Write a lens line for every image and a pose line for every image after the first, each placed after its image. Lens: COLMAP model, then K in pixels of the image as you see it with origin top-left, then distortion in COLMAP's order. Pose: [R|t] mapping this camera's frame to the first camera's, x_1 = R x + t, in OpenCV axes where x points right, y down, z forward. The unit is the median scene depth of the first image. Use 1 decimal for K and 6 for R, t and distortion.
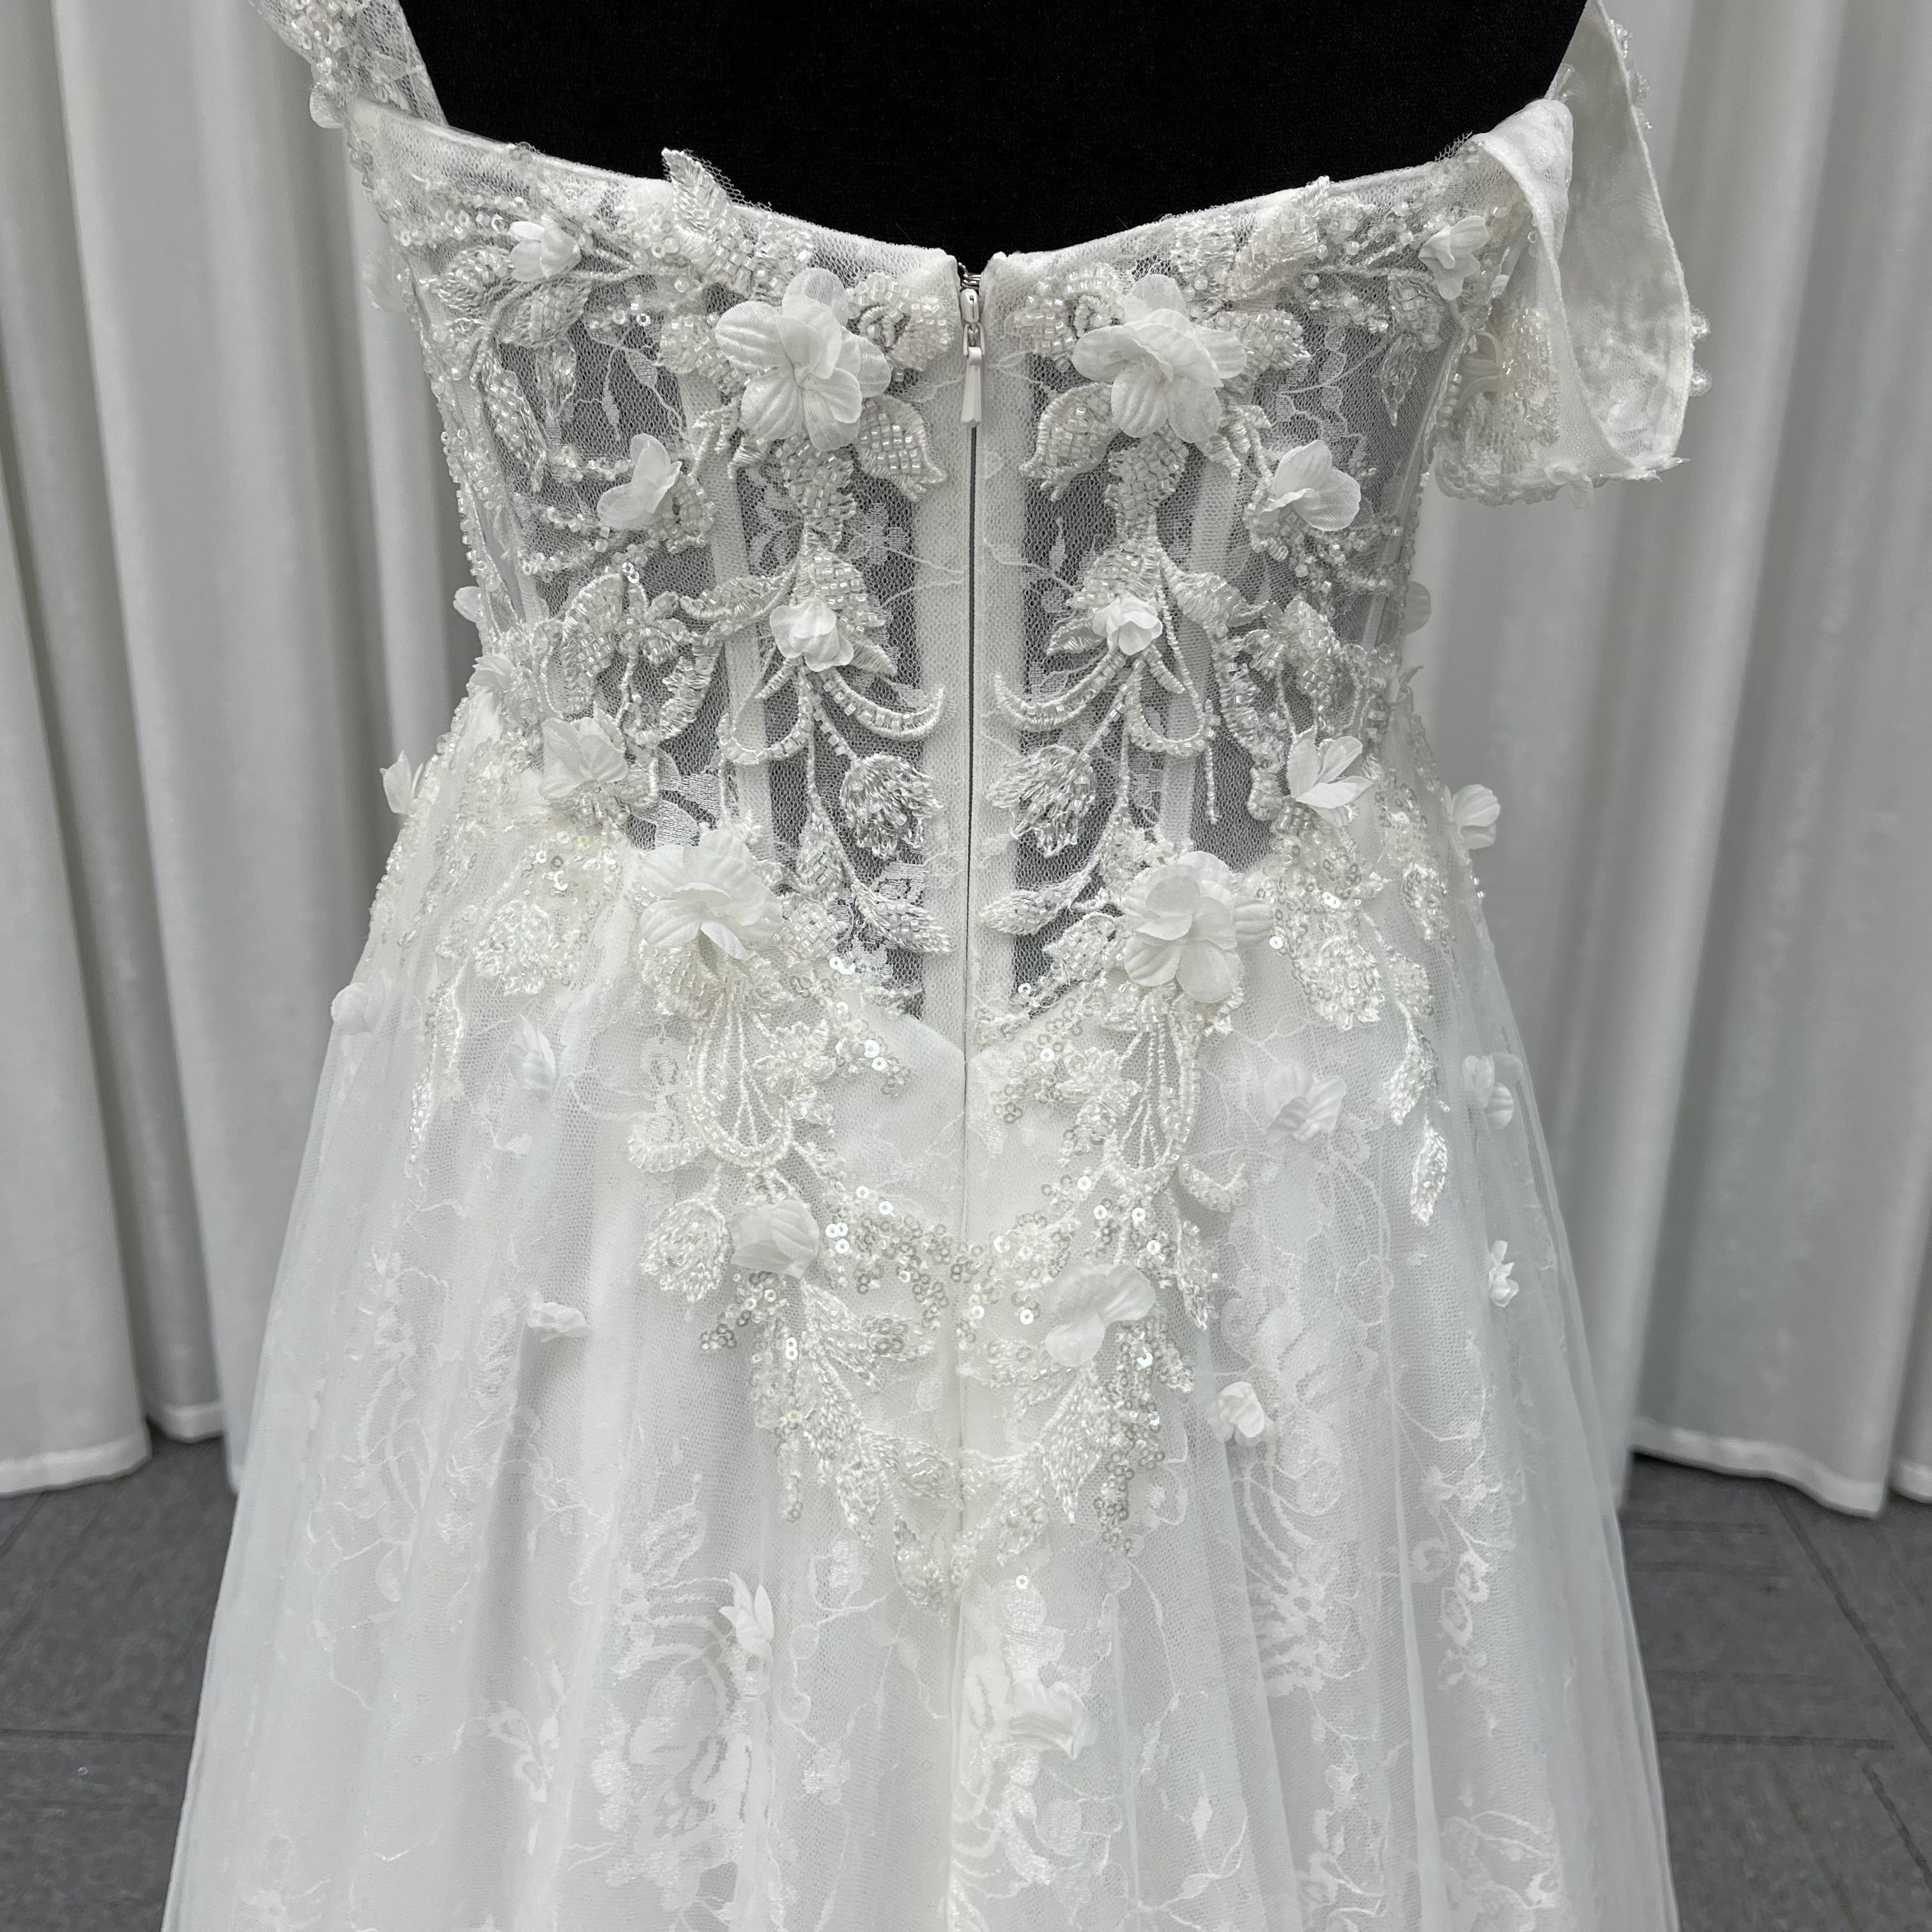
lens RADIAL K [[1865.4, 0, 959.2], [0, 1865.4, 949.4], [0, 0, 1]] dist [0.011911, -0.014580]
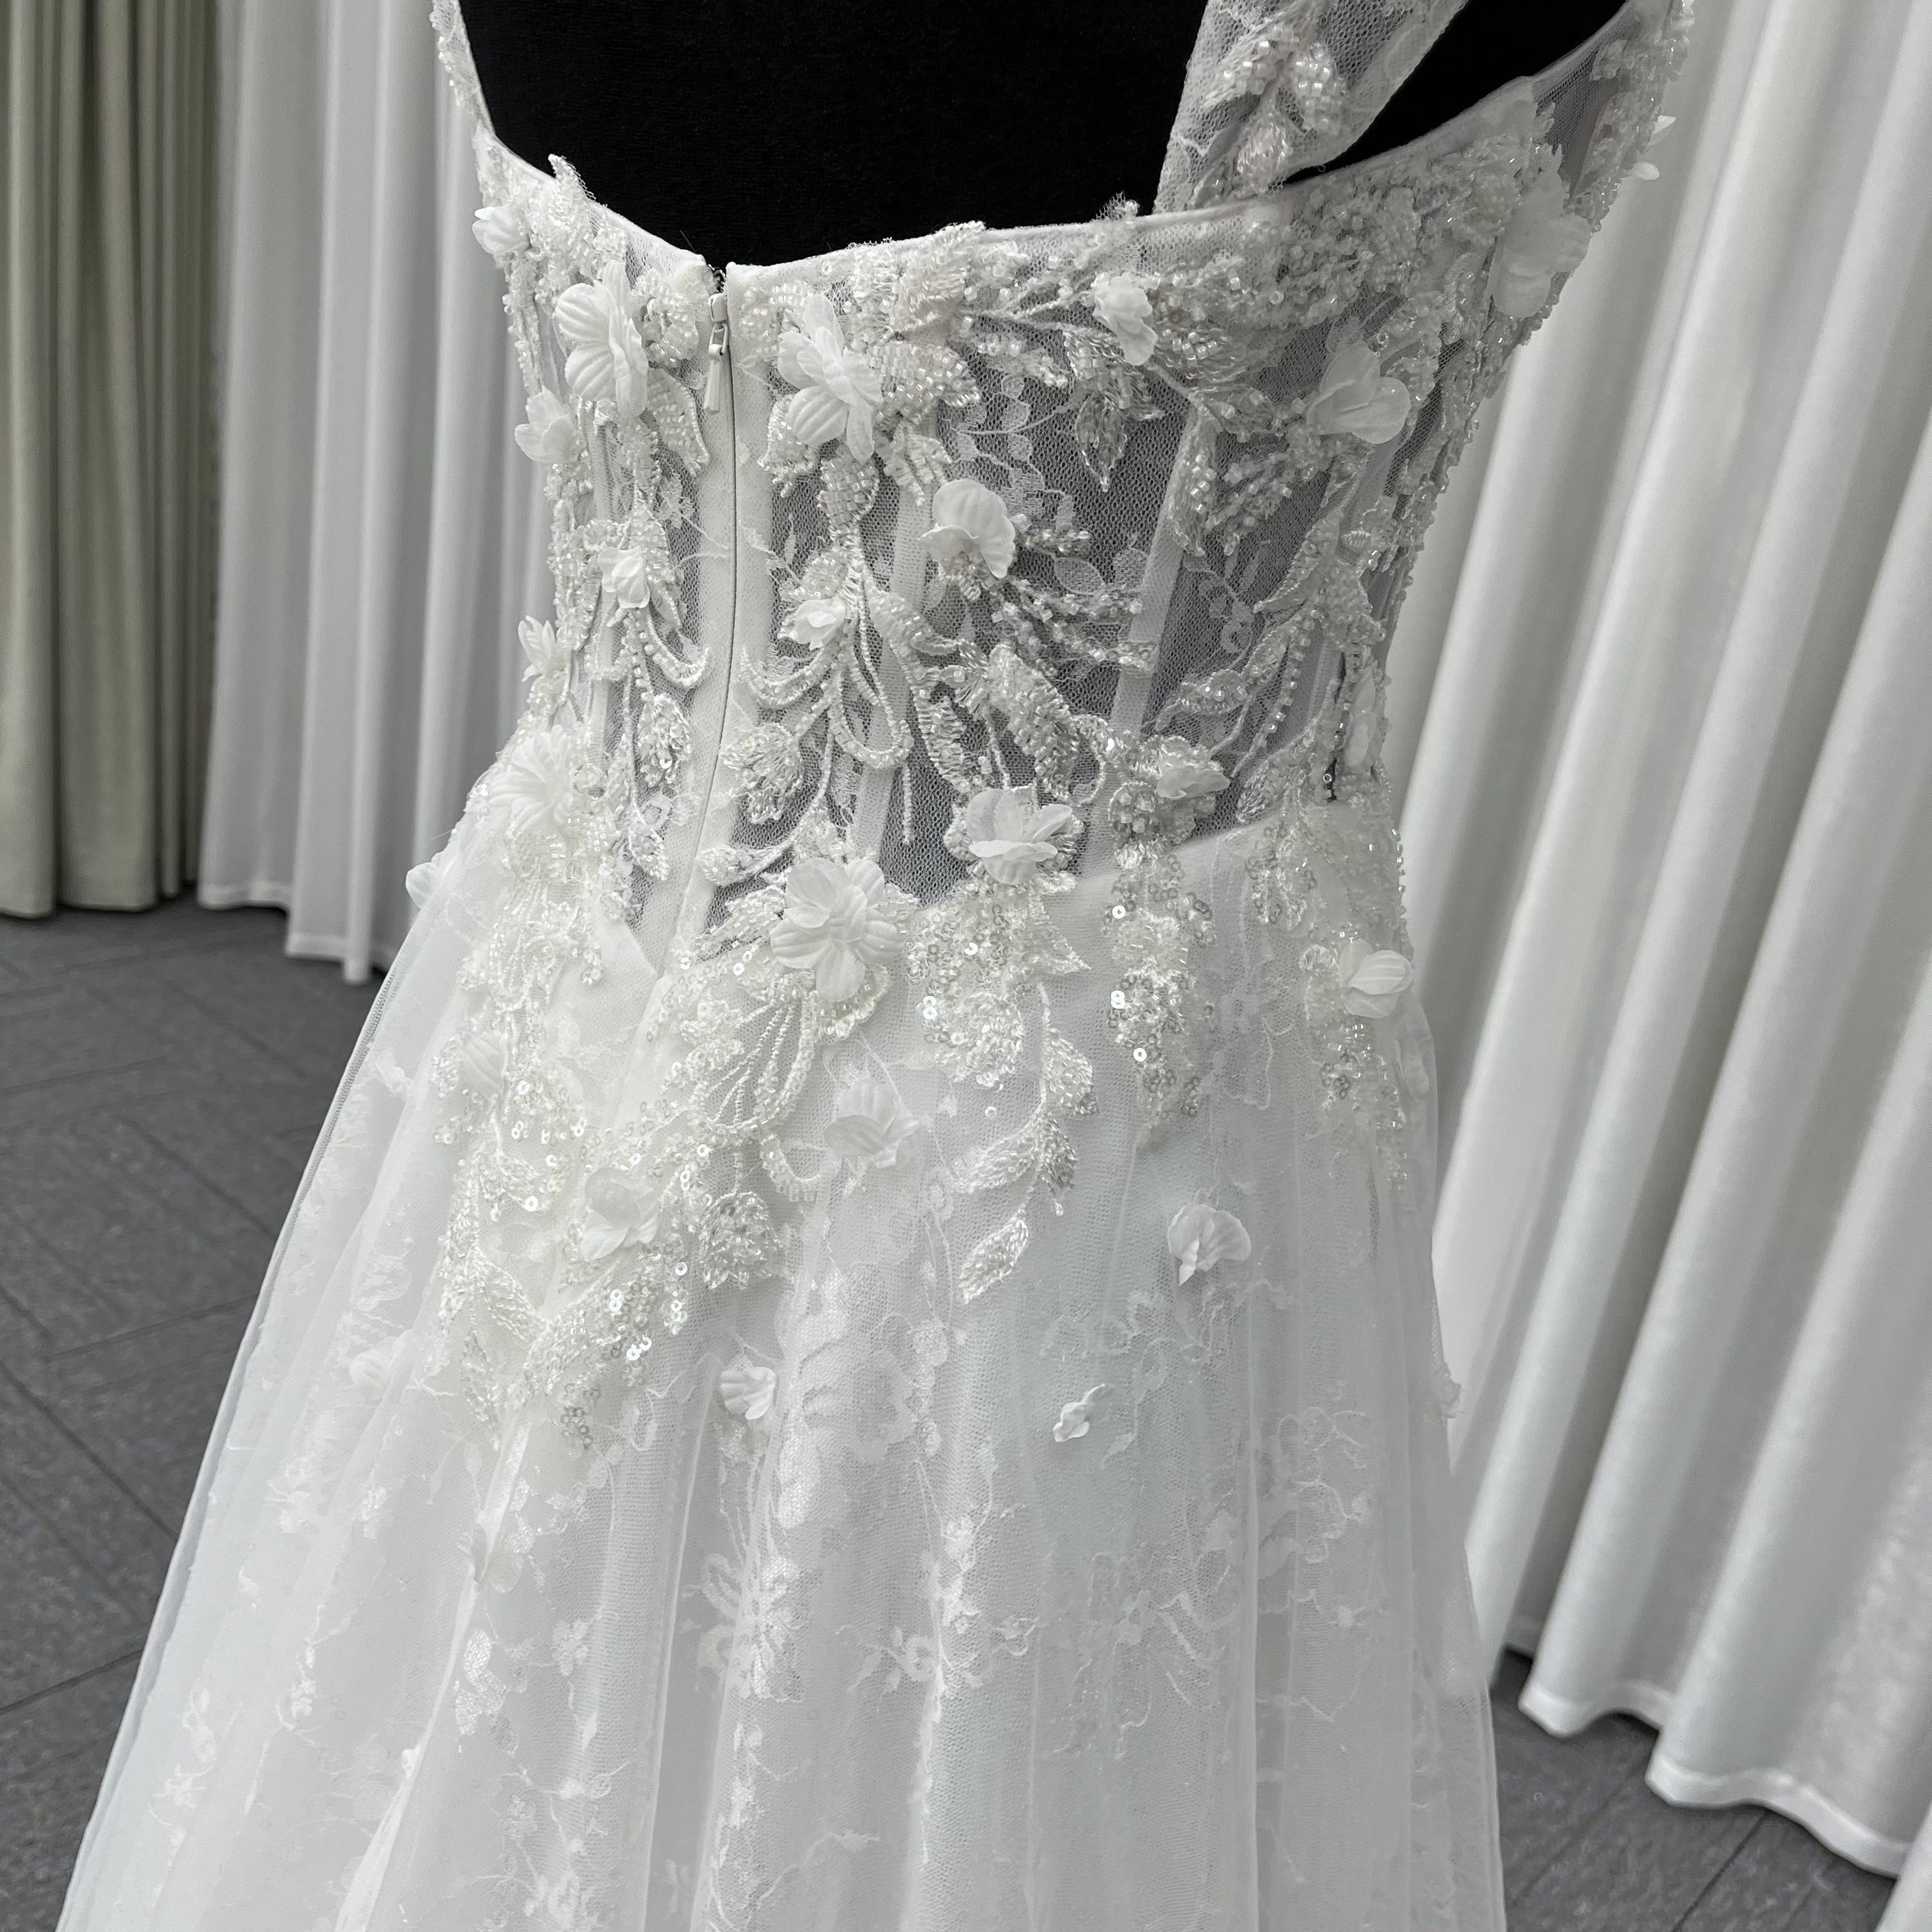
lens RADIAL K [[1865.4, 0, 959.2], [0, 1865.4, 949.4], [0, 0, 1]] dist [0.011911, -0.014580]
pose [[0.746991, 0.305569, -0.590451, 0.820129], [-0.347118, 0.936711, 0.045619, -0.073926], [0.567021, 0.170879, 0.805784, 0.211481]]
